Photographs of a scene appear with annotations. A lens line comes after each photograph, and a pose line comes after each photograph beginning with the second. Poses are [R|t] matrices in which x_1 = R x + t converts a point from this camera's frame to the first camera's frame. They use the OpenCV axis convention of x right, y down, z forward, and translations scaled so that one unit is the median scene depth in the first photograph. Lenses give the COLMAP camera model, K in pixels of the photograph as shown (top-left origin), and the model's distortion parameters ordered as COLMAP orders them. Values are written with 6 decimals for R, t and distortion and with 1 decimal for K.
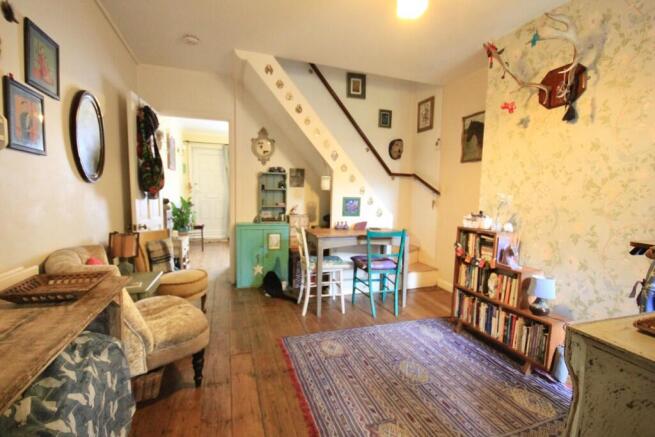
lens RADIAL K [[302.6, 0, 328.3], [0, 302.6, 218.4], [0, 0, 1]] dist [0.005036, -0.000501]
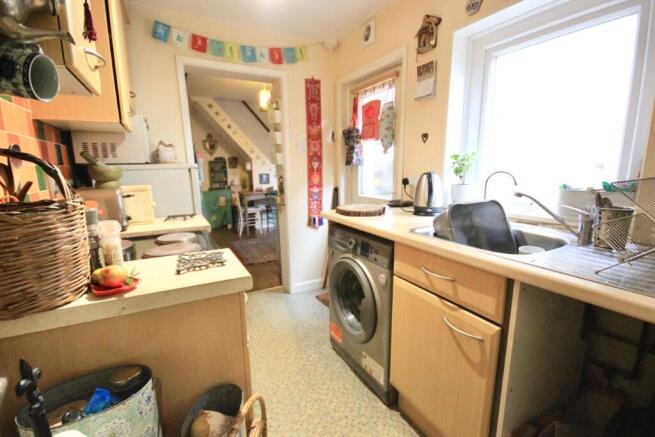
lens RADIAL K [[302.6, 0, 329.5], [0, 302.6, 221.8], [0, 0, 1]] dist [0.005036, -0.000501]
pose [[0.985848, -0.066654, 0.153823, 0.177056], [0.050690, 0.993130, 0.105468, 0.049454], [-0.159797, -0.096178, 0.982453, -0.937012]]
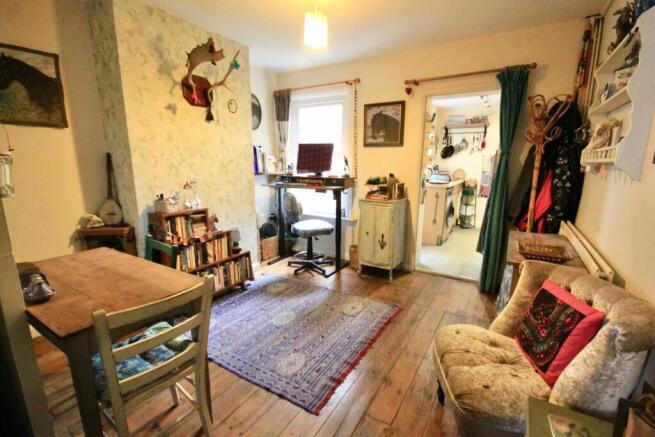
lens RADIAL K [[302.6, 0, 330.4], [0, 302.6, 220.8], [0, 0, 1]] dist [0.005036, -0.000501]
pose [[-0.640855, -0.179840, 0.746299, -0.523665], [0.041558, 0.962618, 0.267654, -0.165090], [-0.766536, 0.202542, -0.609425, 1.114907]]
